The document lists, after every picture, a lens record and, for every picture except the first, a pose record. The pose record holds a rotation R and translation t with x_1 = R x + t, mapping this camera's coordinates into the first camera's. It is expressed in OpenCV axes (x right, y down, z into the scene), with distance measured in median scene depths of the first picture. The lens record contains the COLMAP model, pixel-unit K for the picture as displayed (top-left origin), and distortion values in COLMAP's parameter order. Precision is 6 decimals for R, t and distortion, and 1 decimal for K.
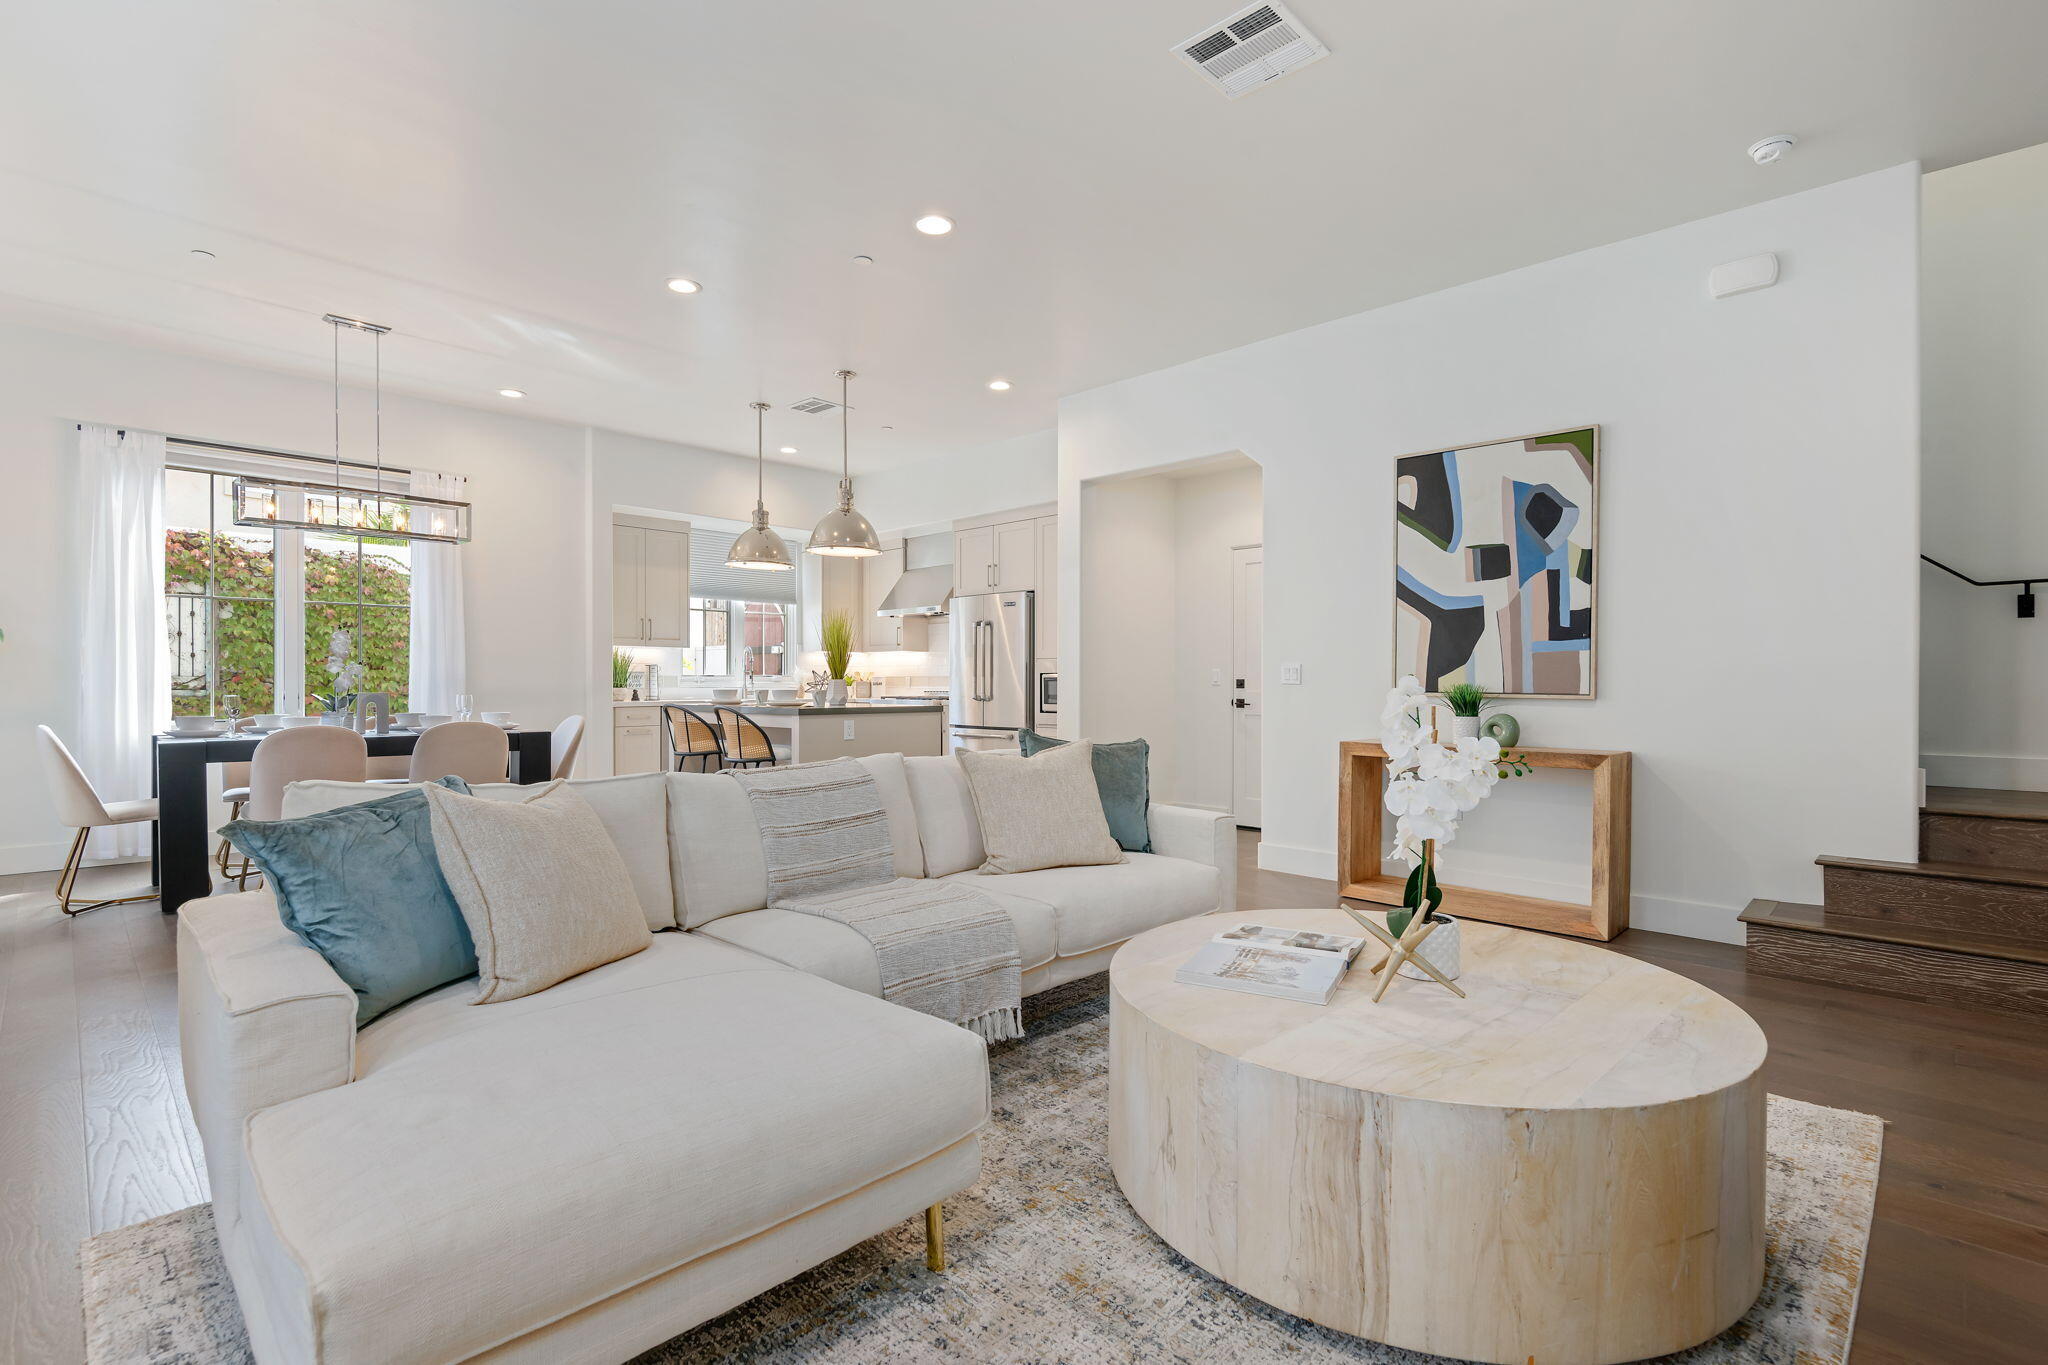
lens RADIAL K [[944.3, 0, 1024.0], [0, 944.3, 682.5], [0, 0, 1]] dist [-0.005681, -0.000552]
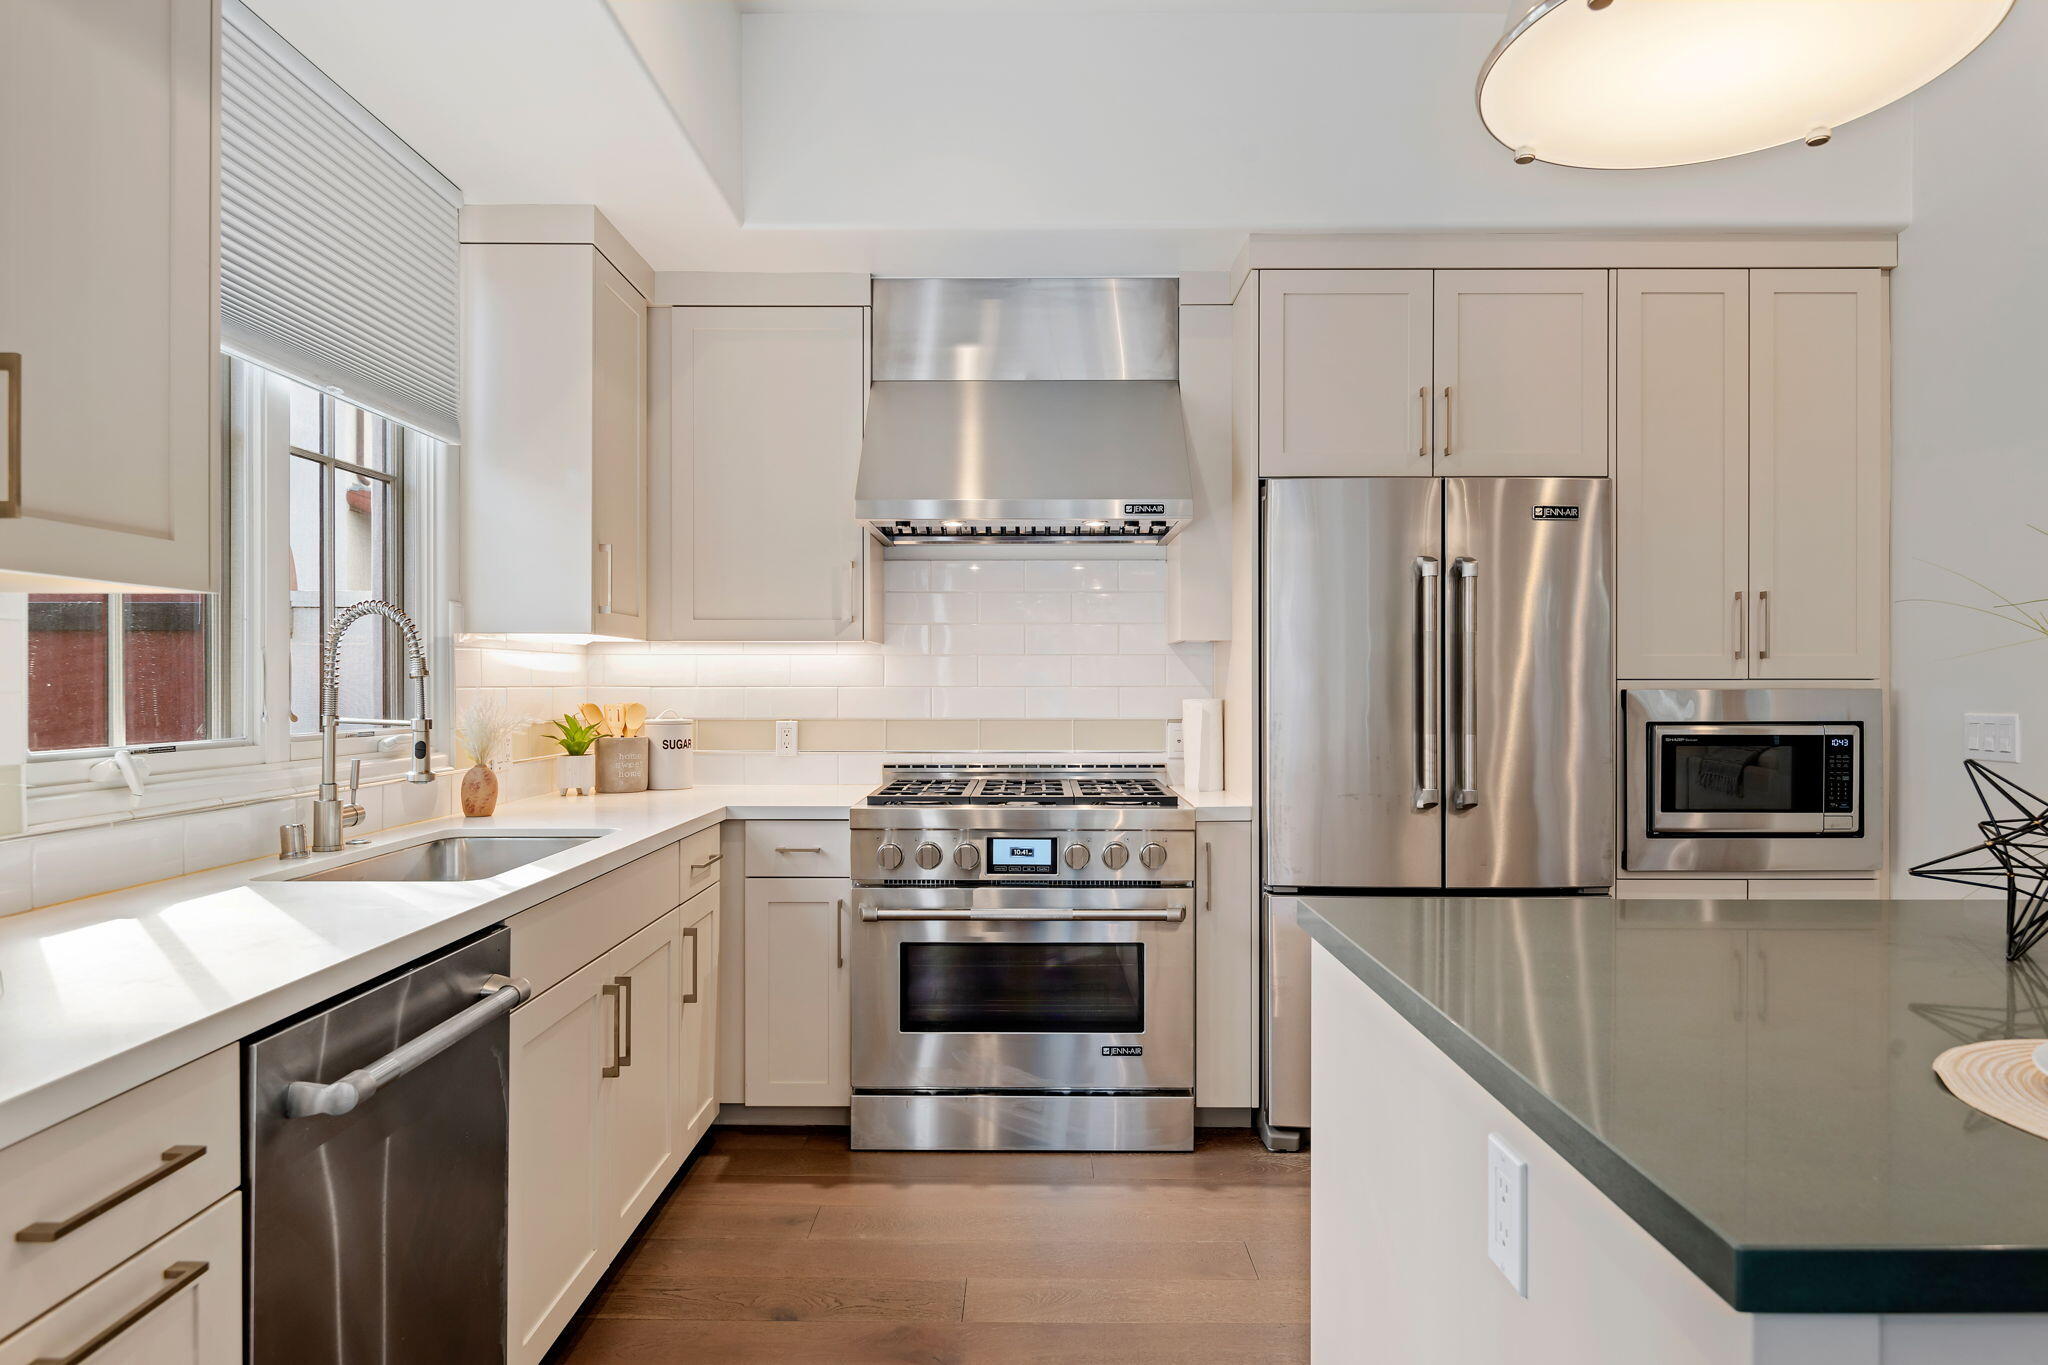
lens RADIAL K [[1163.5, 0, 1024.0], [0, 1163.5, 682.5], [0, 0, 1]] dist [0.004313, 0.000626]
pose [[0.724091, -0.001105, 0.689703, -0.407698], [-0.000310, 0.999998, 0.001927, -0.023058], [-0.689704, -0.001609, 0.724089, 0.790683]]
